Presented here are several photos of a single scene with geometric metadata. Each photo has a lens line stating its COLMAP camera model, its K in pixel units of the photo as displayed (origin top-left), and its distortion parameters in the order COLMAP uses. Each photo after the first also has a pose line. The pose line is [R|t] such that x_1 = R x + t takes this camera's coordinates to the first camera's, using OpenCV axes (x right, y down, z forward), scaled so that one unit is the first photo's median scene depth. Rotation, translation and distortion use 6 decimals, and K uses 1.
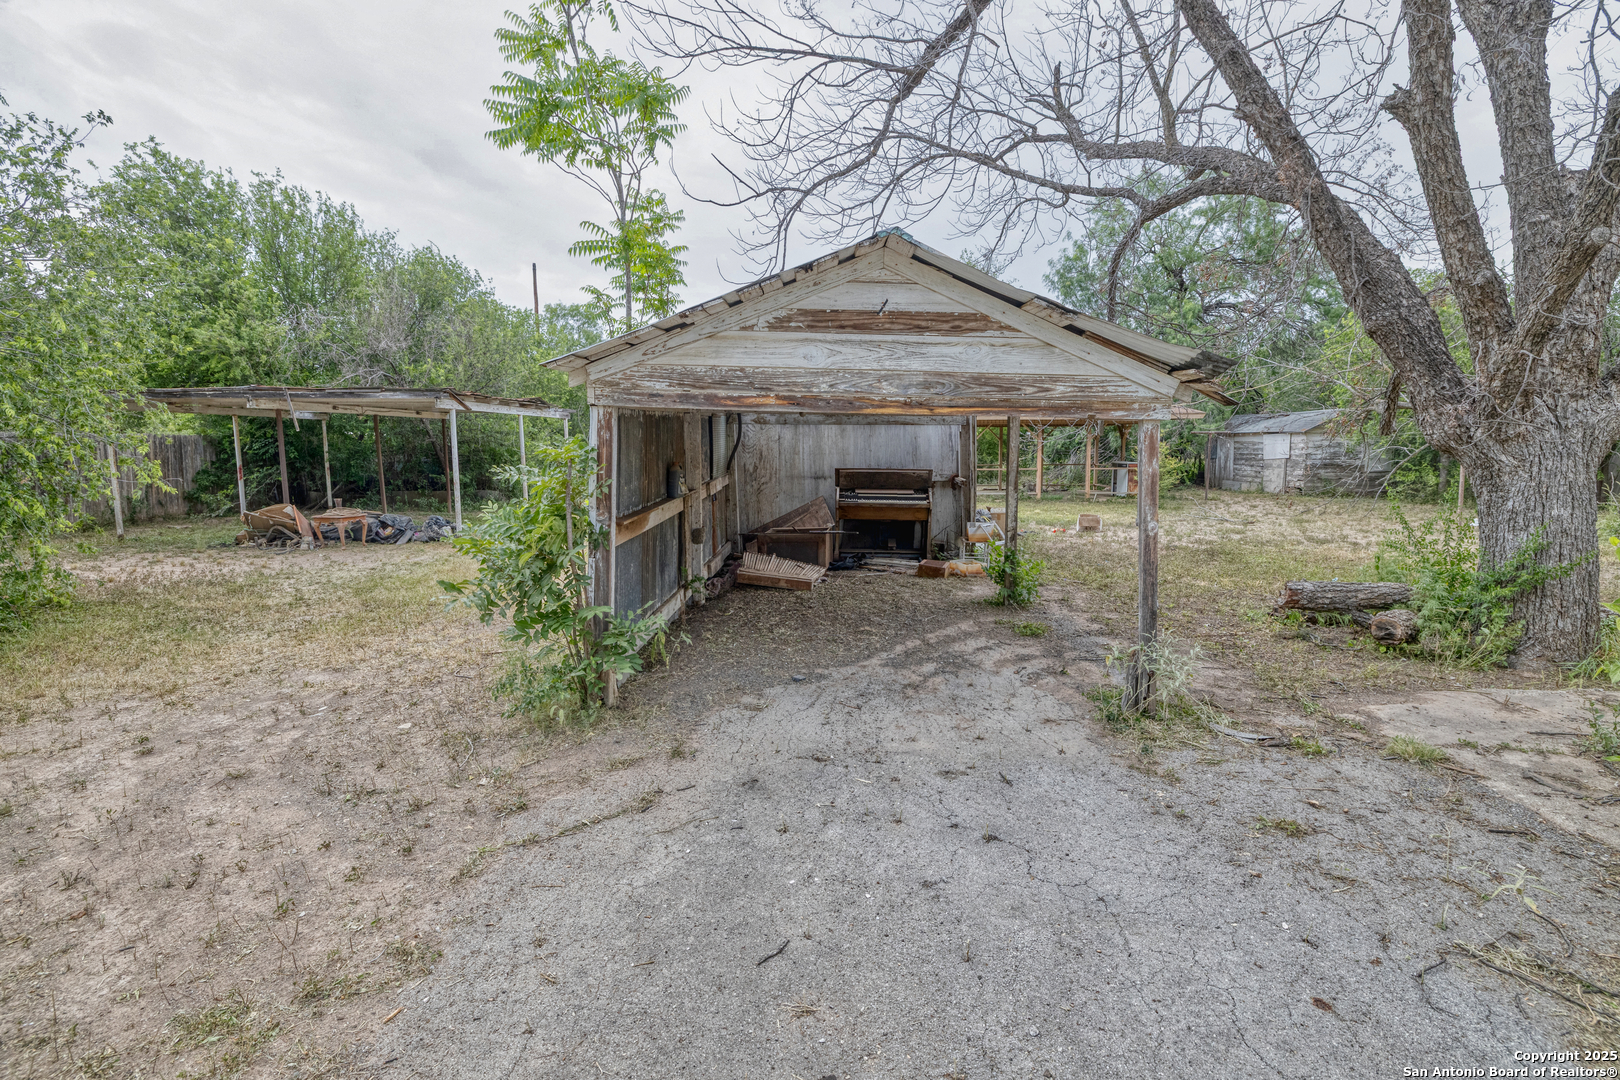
lens RADIAL K [[772.3, 0, 817.0], [0, 772.3, 530.1], [0, 0, 1]] dist [-0.001256, -0.000381]
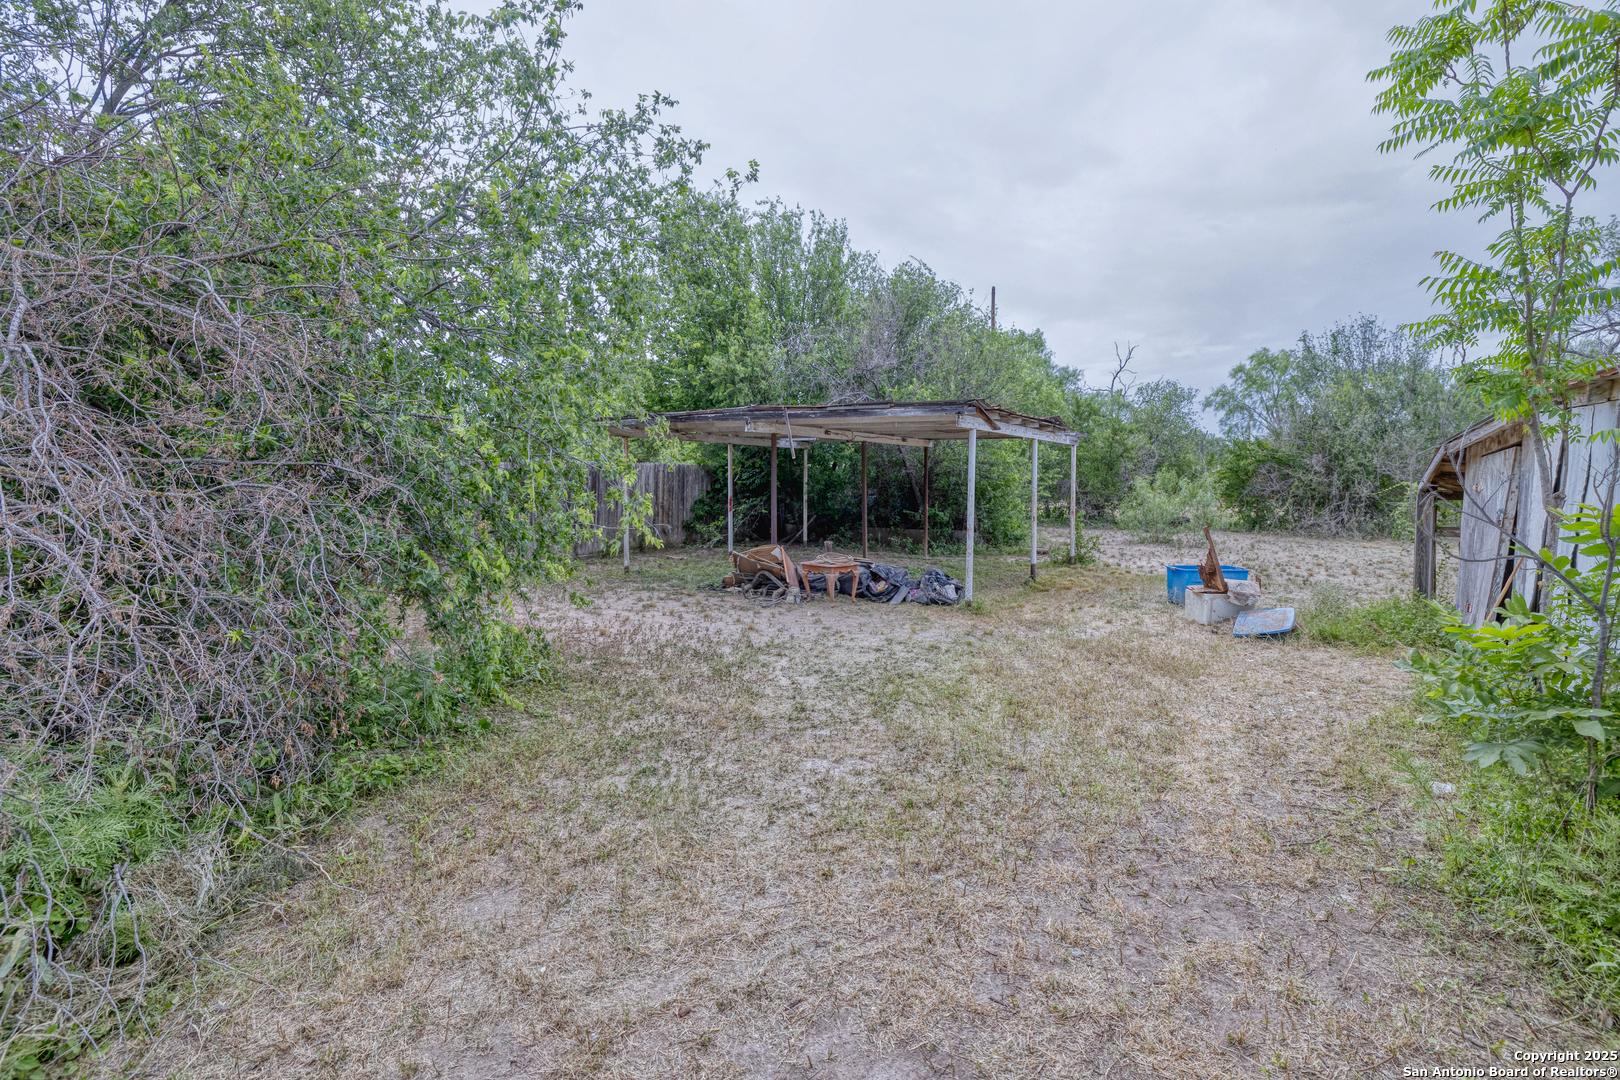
lens RADIAL K [[772.3, 0, 817.0], [0, 772.3, 530.1], [0, 0, 1]] dist [-0.001256, -0.000381]
pose [[0.866765, 0.044865, -0.496694, -0.226781], [-0.066133, 0.997490, -0.025306, -0.031324], [0.494312, 0.054782, 0.867557, 0.286849]]
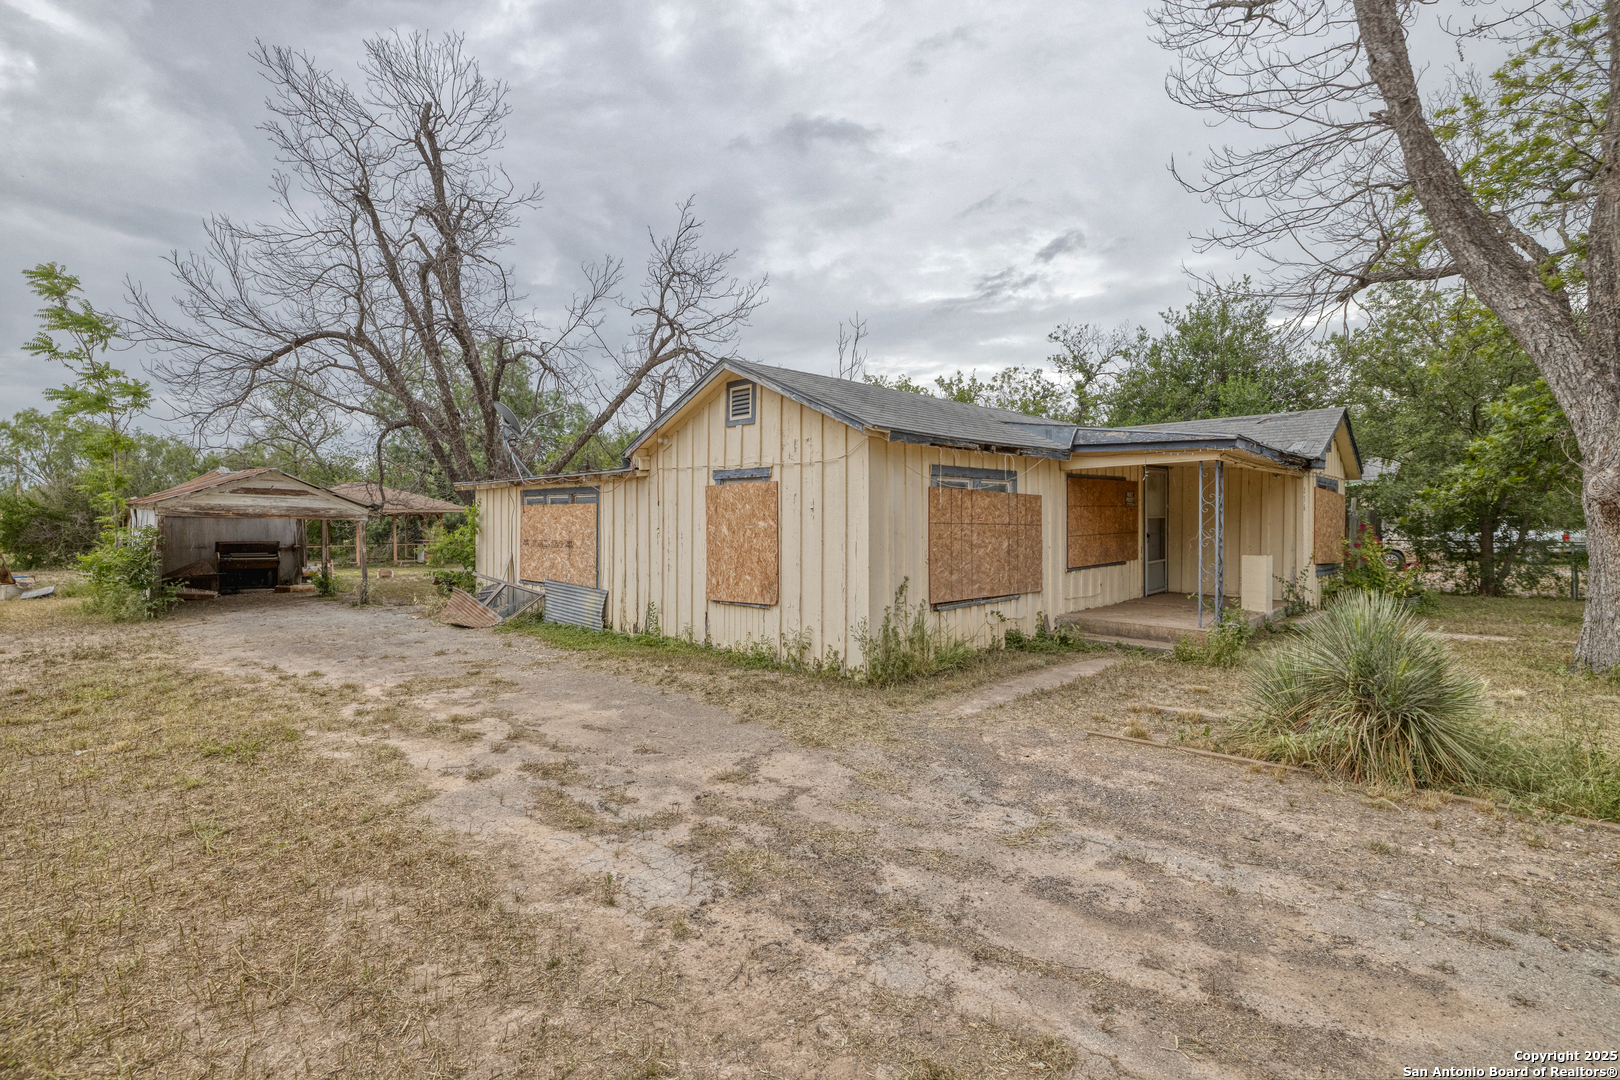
lens RADIAL K [[762.0, 0, 810.0], [0, 762.0, 540.0], [0, 0, 1]] dist [-0.001164, 0.000009]
pose [[0.705876, -0.016581, 0.708141, -0.202262], [0.084427, 0.994569, -0.060870, 0.112770], [-0.703286, 0.102753, 0.703442, -0.980247]]
